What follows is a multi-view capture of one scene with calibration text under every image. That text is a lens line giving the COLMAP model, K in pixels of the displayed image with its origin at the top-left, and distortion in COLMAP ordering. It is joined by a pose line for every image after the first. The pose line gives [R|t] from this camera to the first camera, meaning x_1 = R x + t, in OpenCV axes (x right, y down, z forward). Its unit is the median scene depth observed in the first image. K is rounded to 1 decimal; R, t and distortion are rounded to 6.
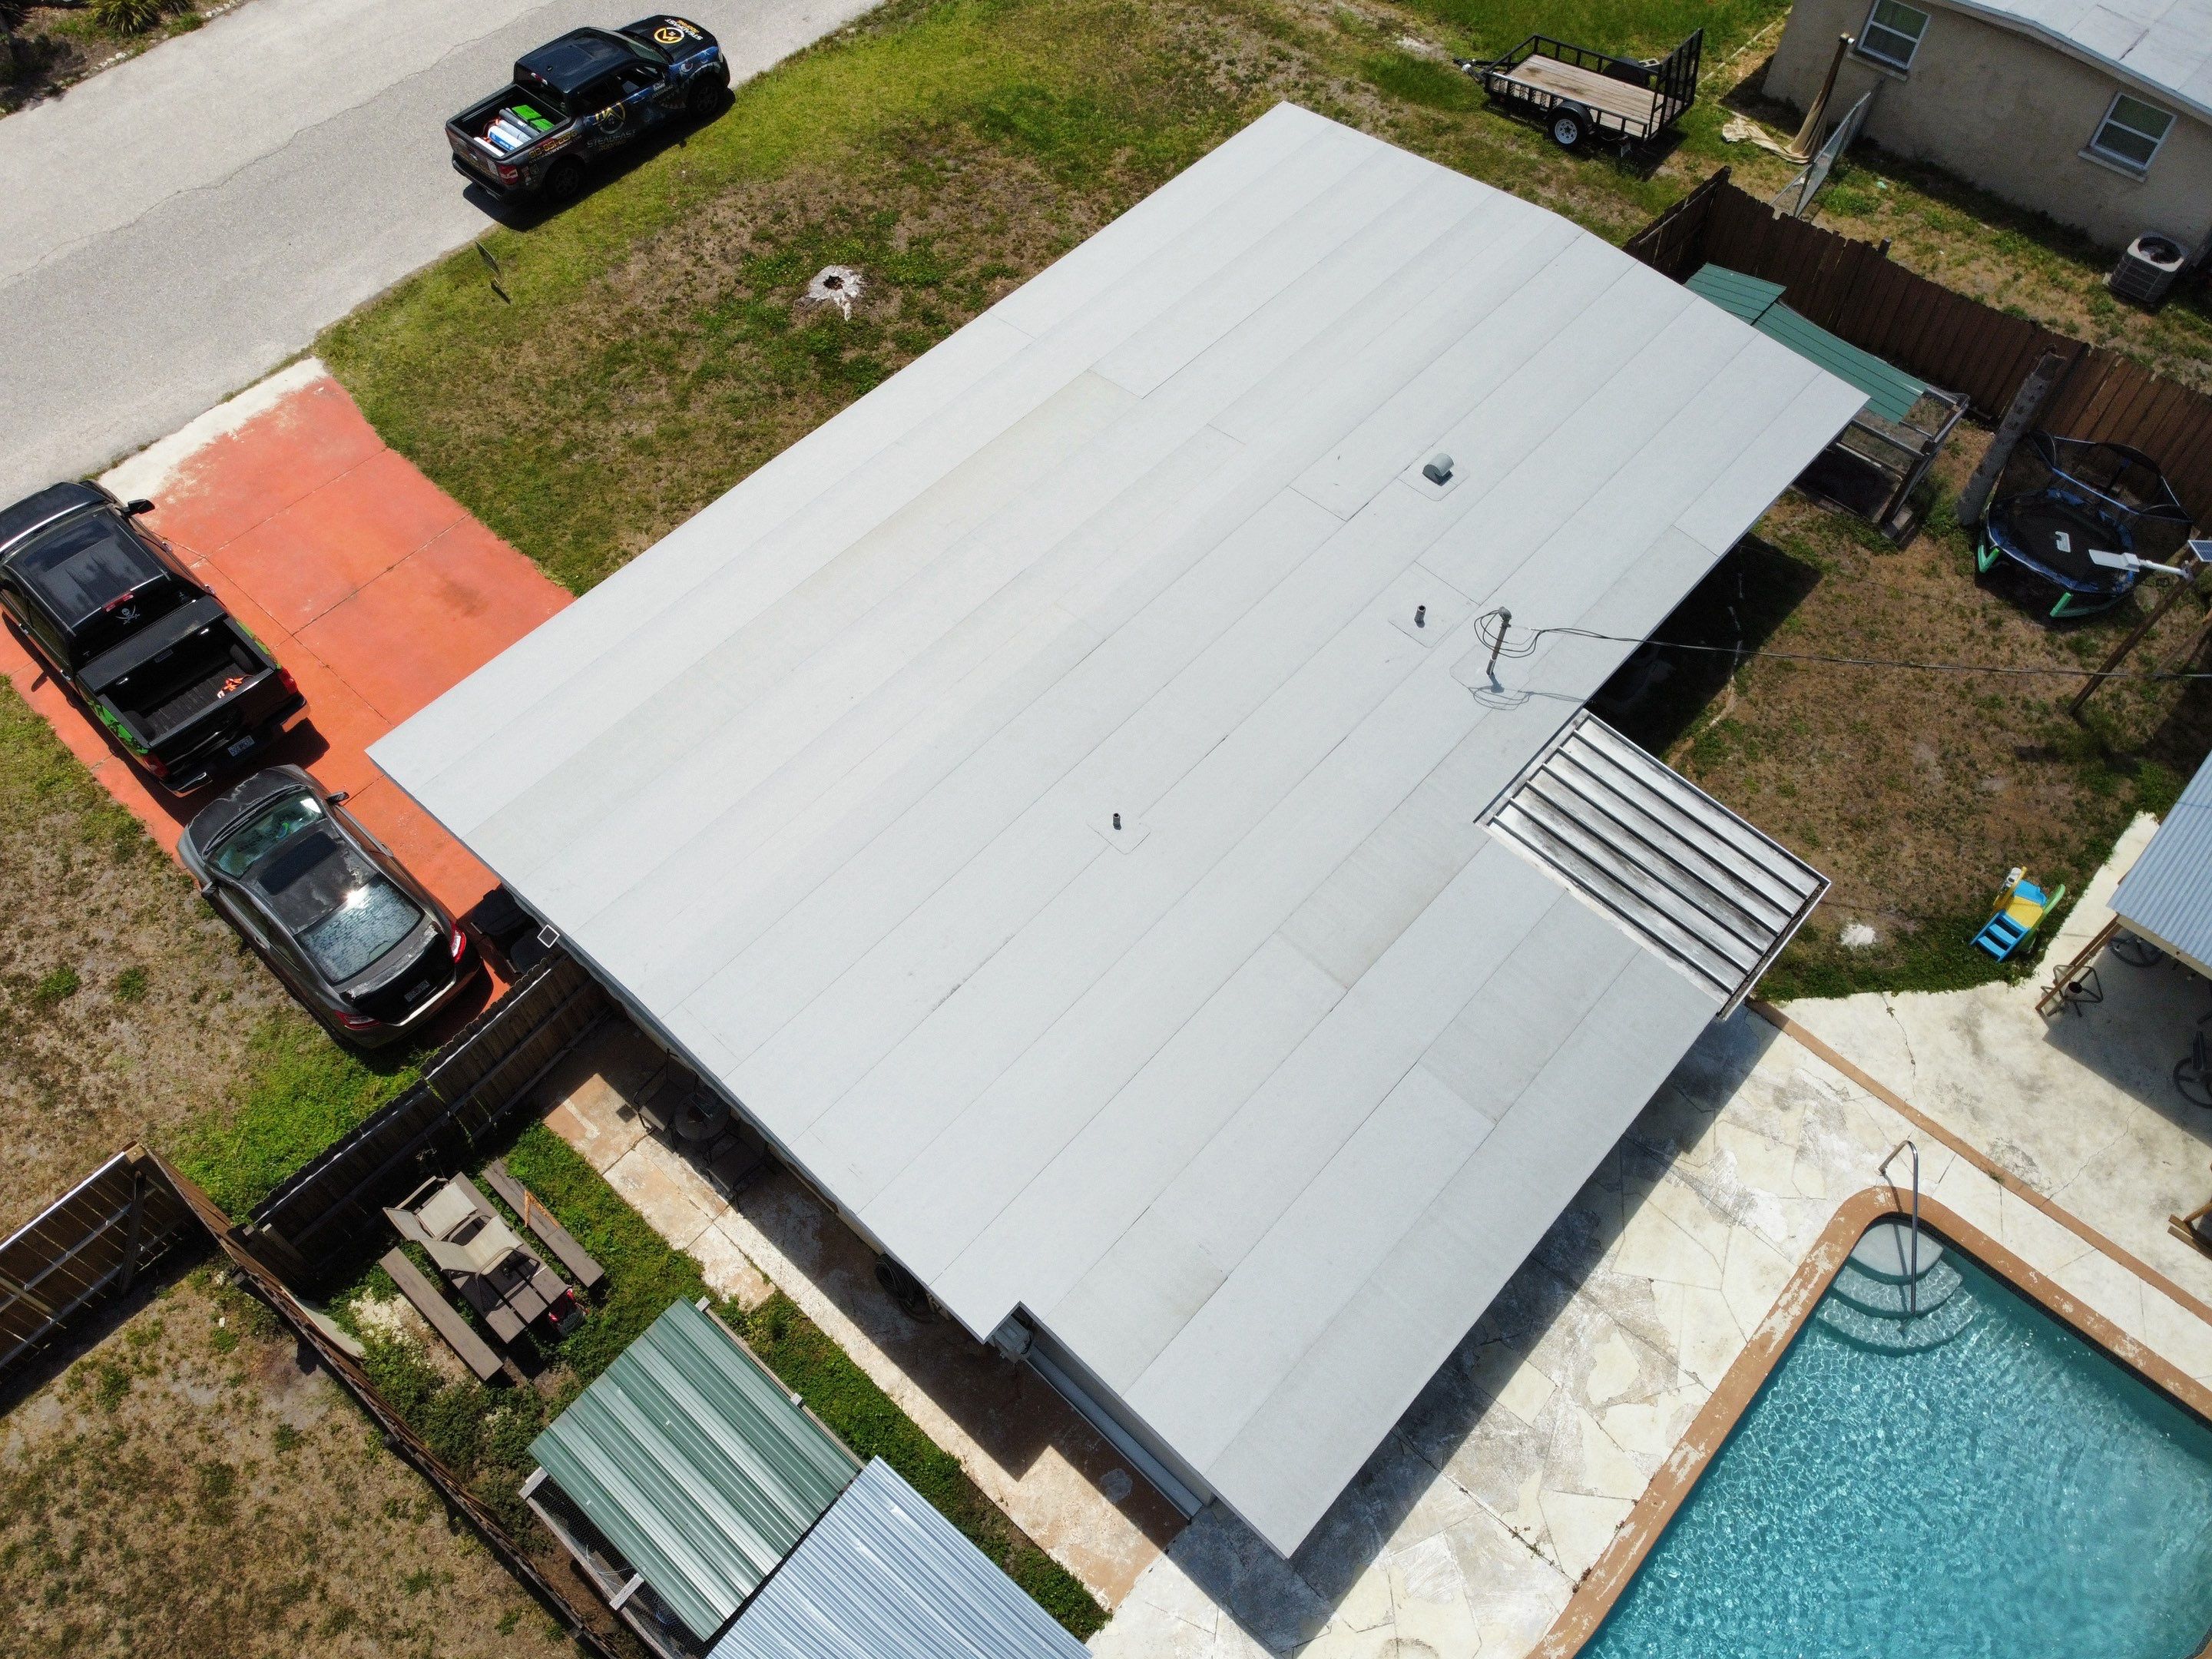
lens RADIAL K [[1655.6, 0, 1090.2], [0, 1655.6, 816.2], [0, 0, 1]] dist [0.023657, -0.026412]
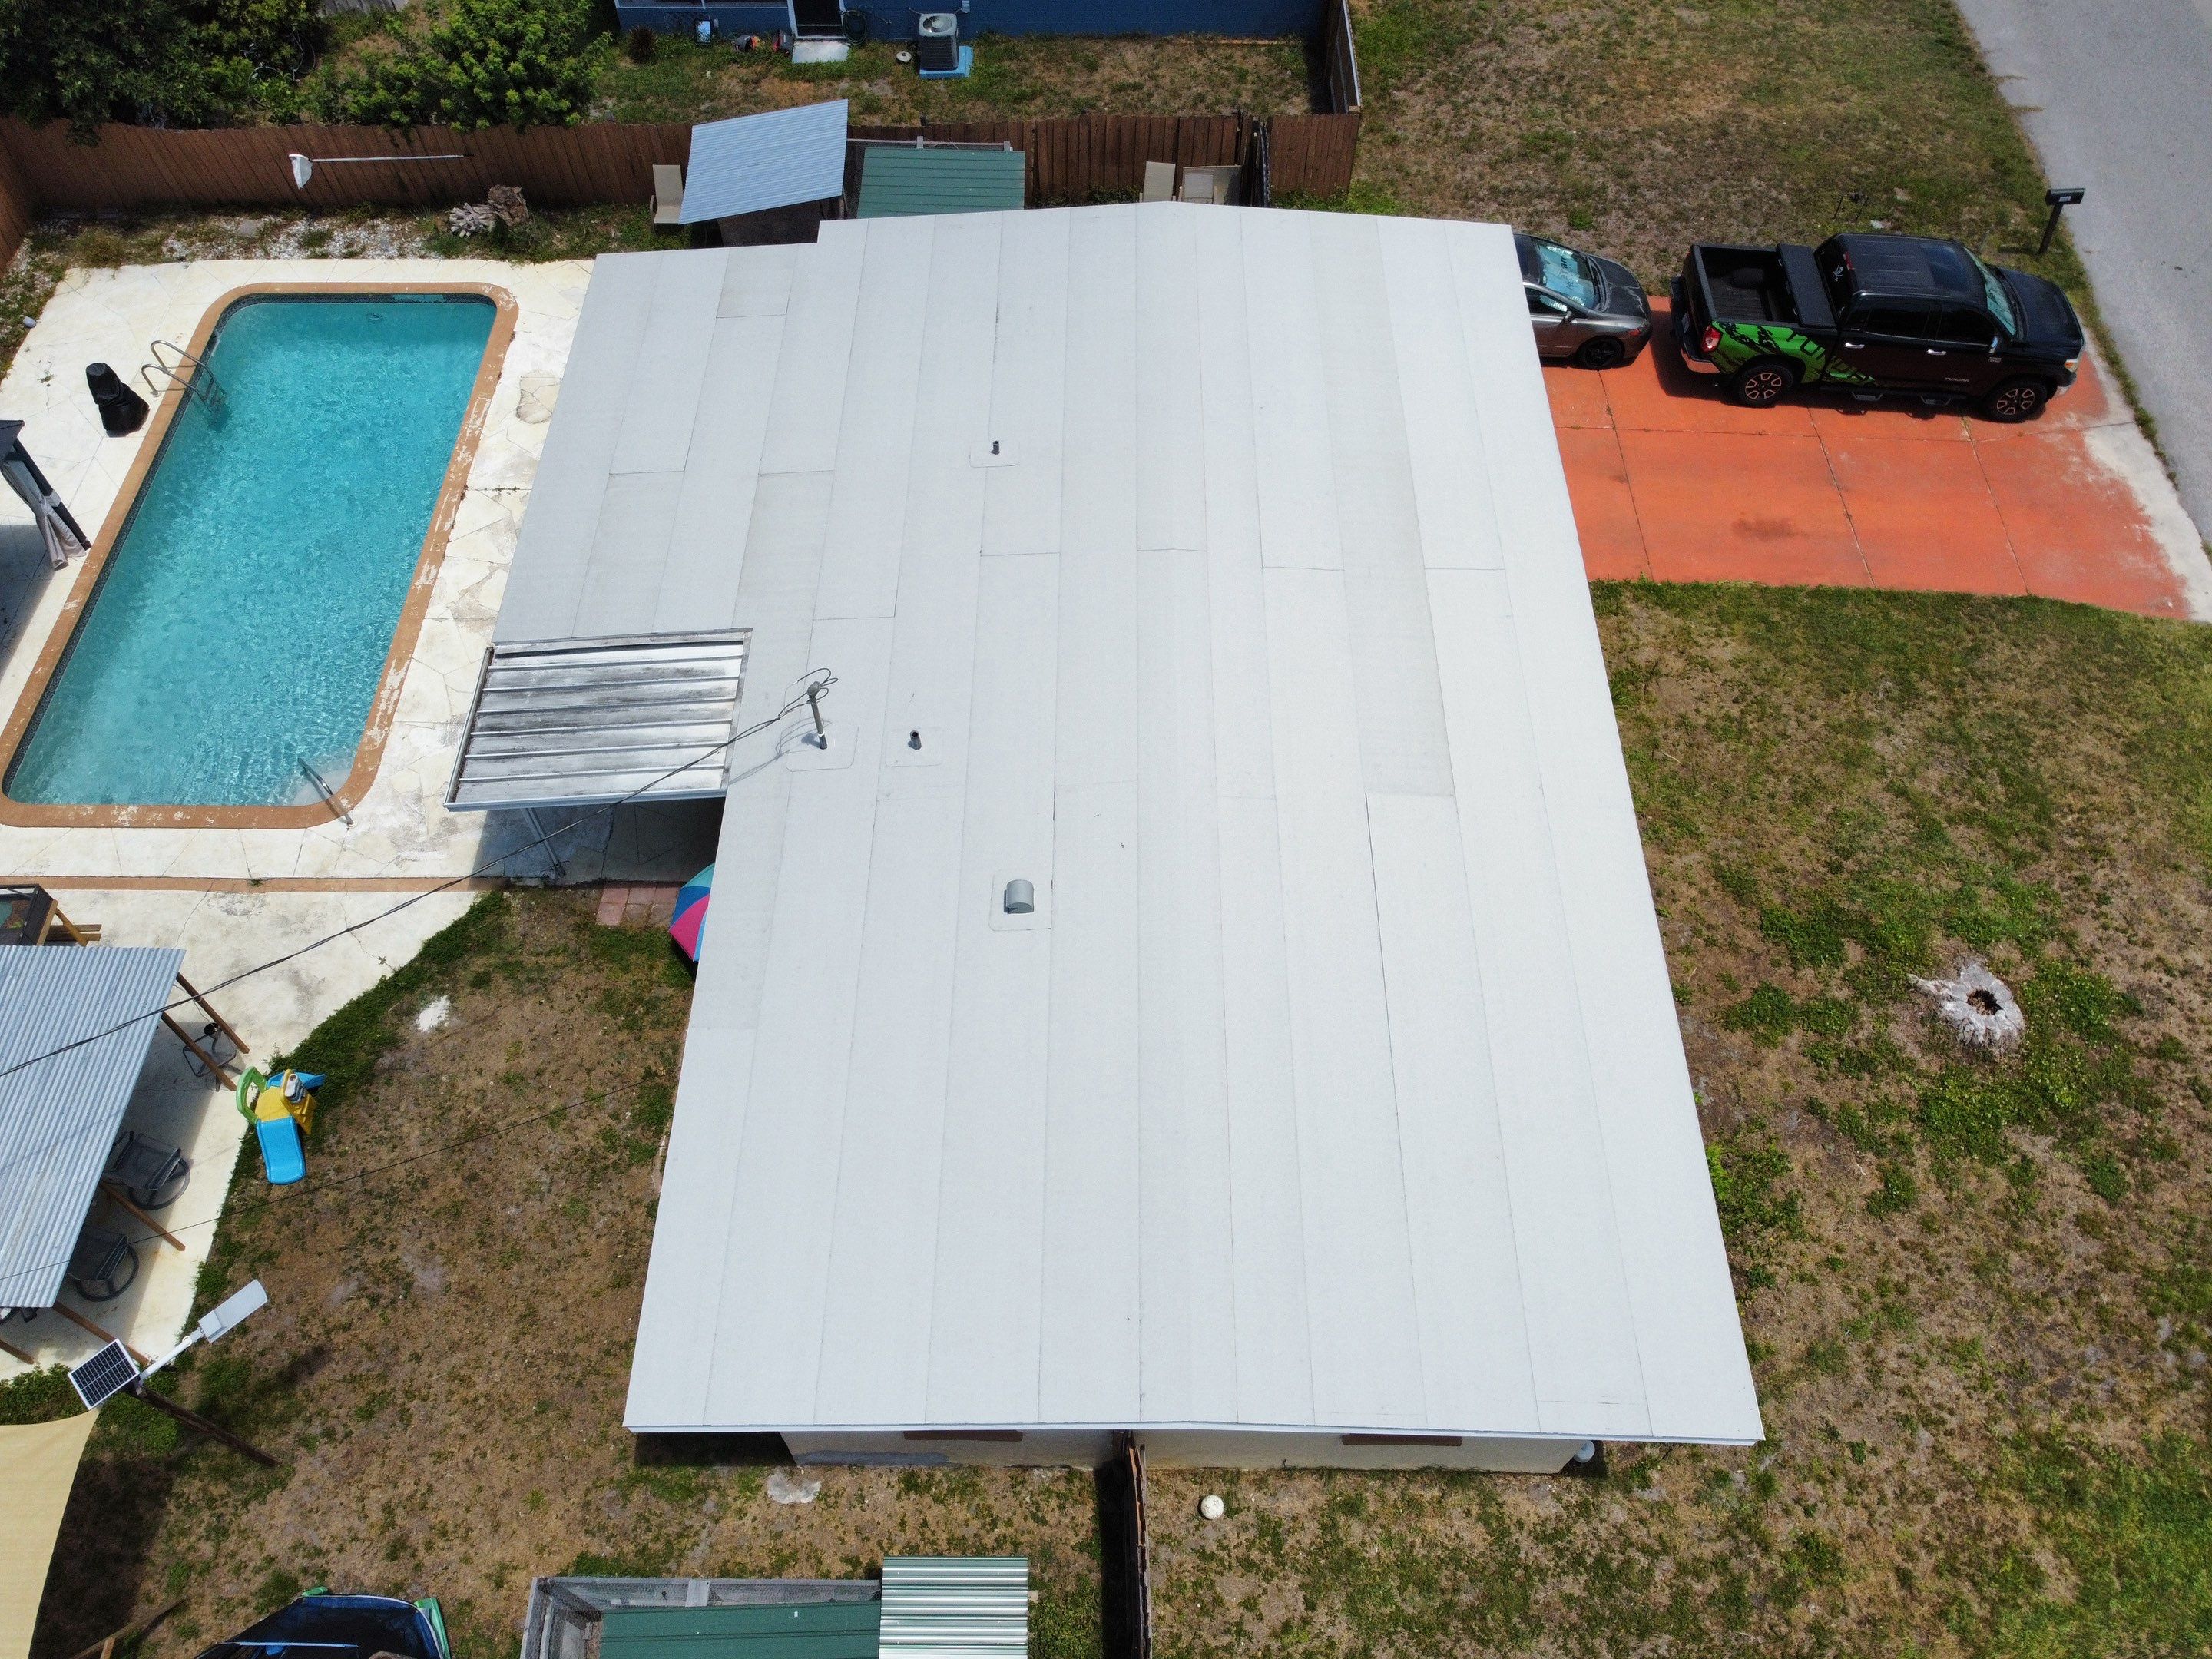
lens RADIAL K [[1655.6, 0, 1081.5], [0, 1655.6, 831.5], [0, 0, 1]] dist [0.023657, -0.026412]
pose [[-0.749844, 0.553874, -0.361880, 0.457477], [-0.545321, -0.207674, 0.812094, -0.868262], [0.374644, 0.806285, 0.457762, 0.598142]]
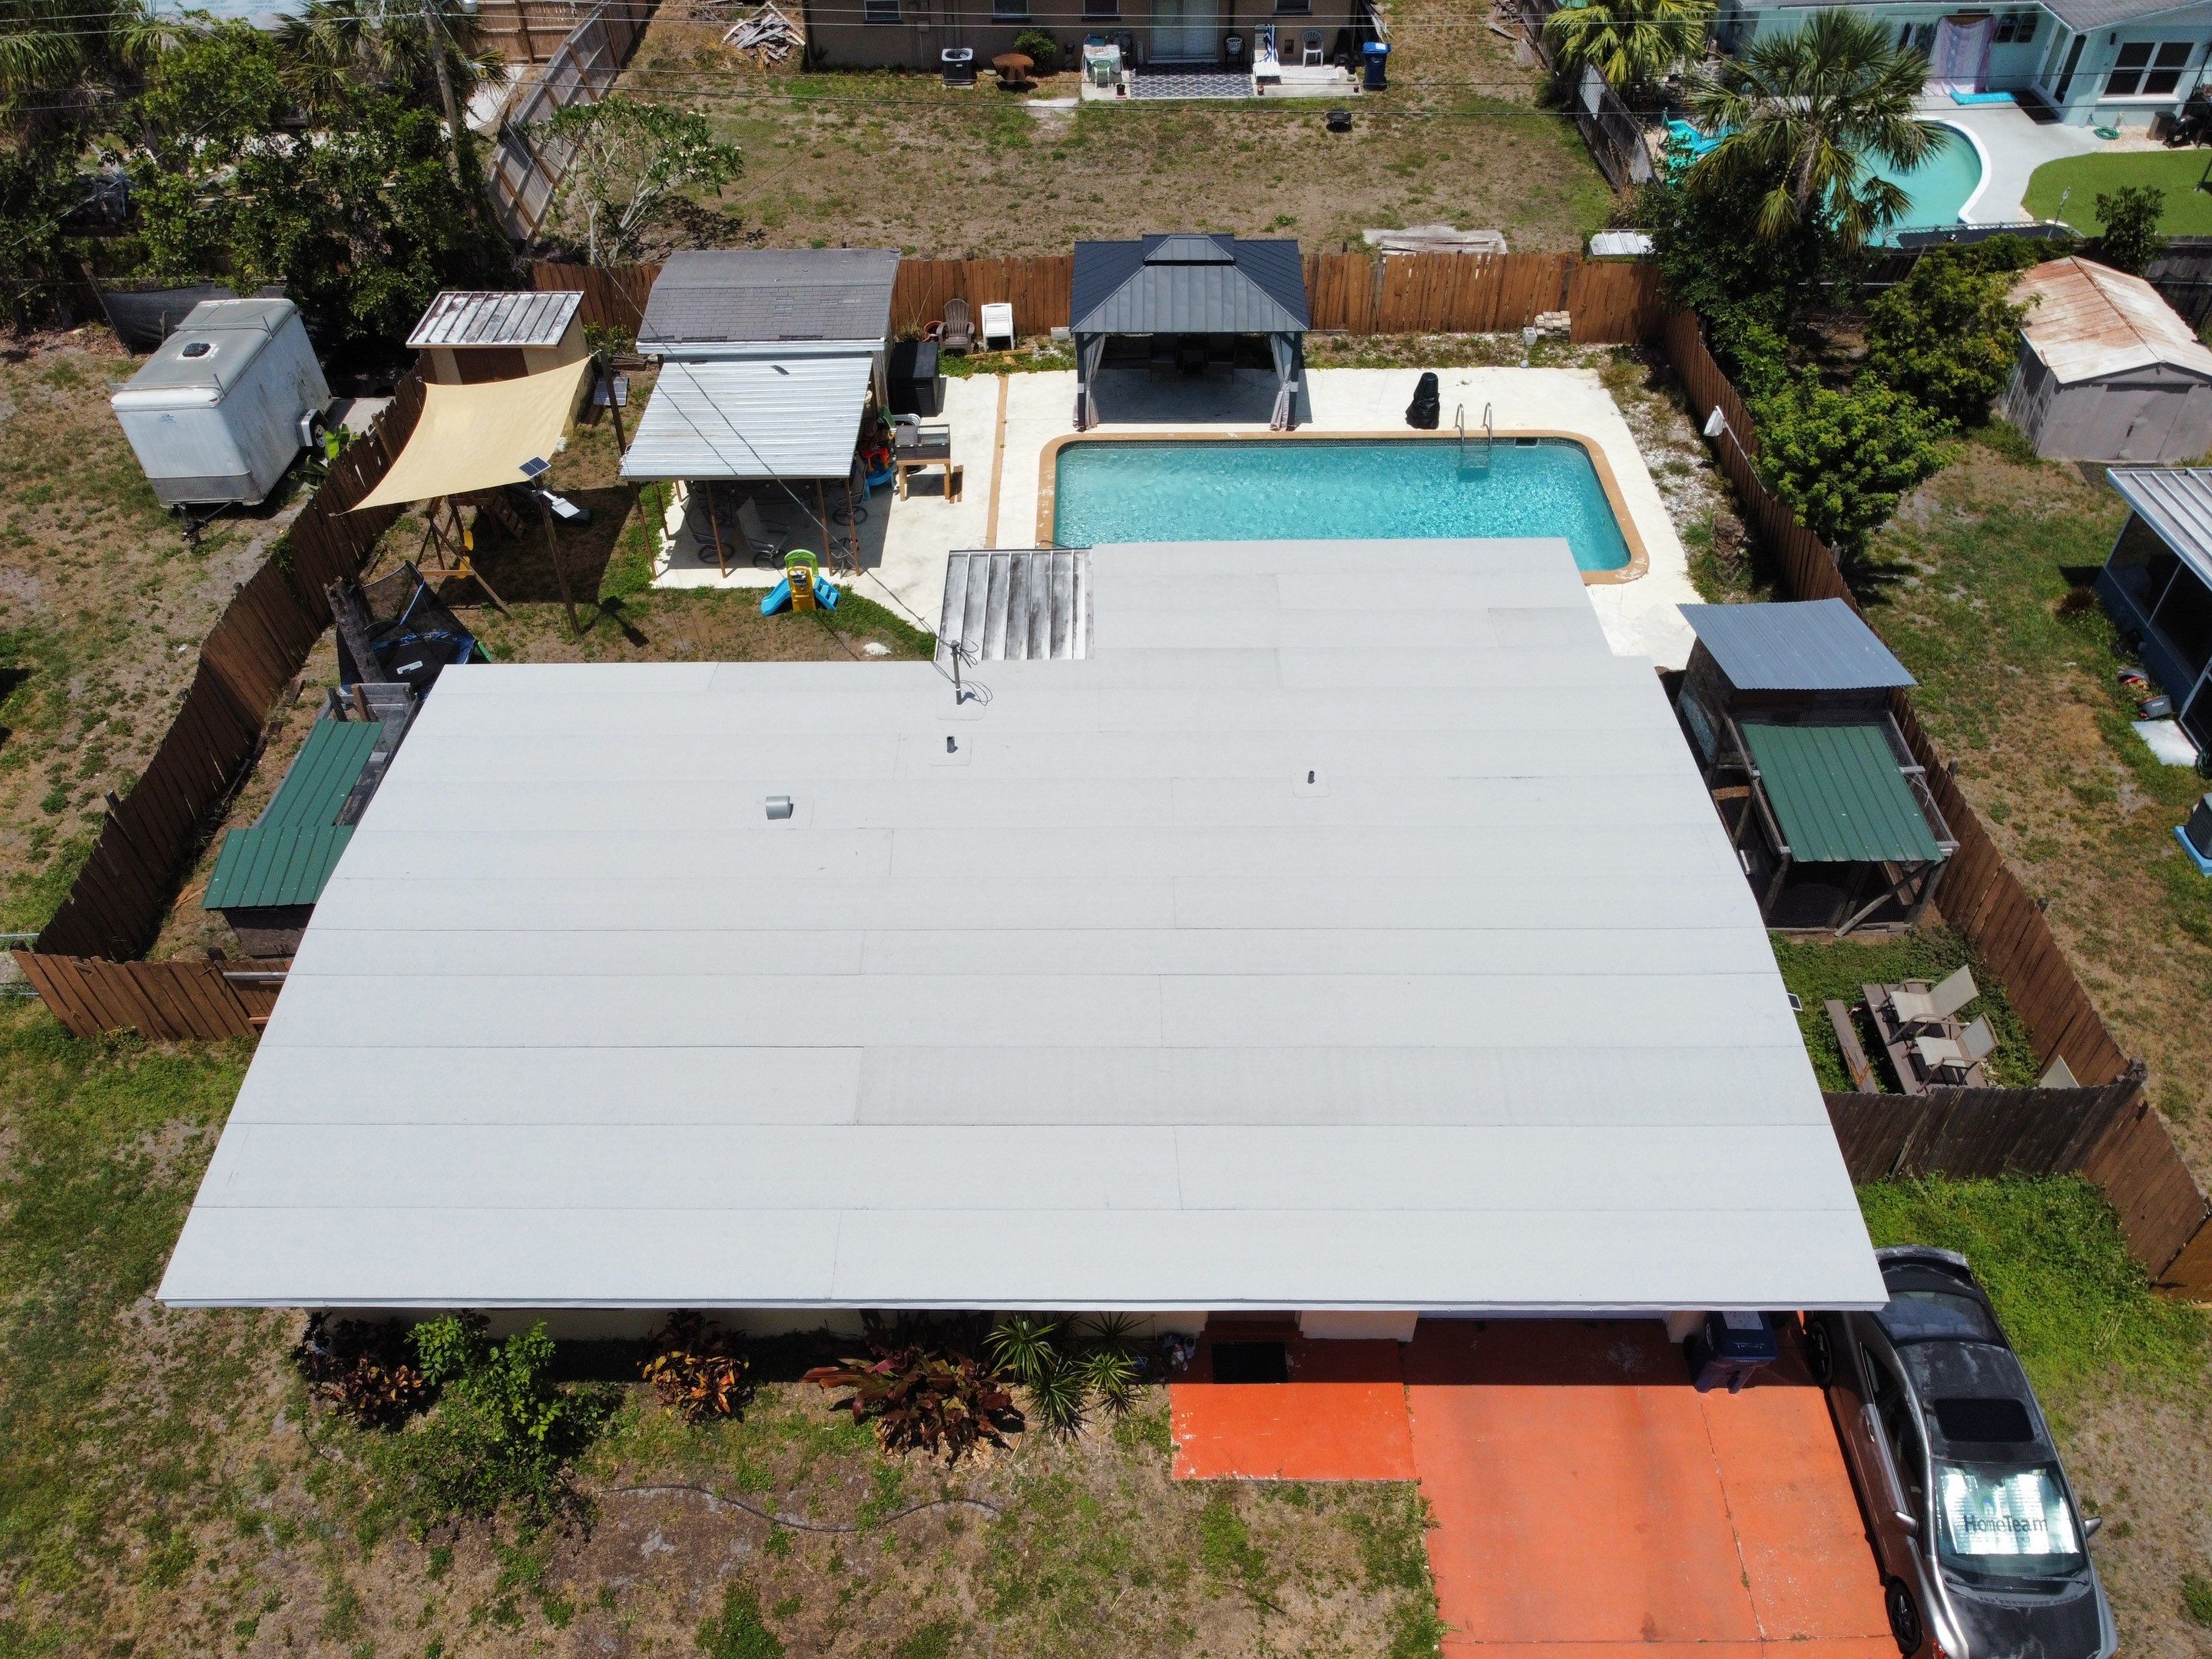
lens RADIAL K [[1655.6, 0, 1074.1], [0, 1655.6, 830.3], [0, 0, 1]] dist [0.023657, -0.026412]
pose [[-0.663294, -0.511715, 0.546066, -0.445199], [0.632982, 0.005630, 0.774146, -0.847262], [-0.399217, 0.859137, 0.320172, 0.613387]]
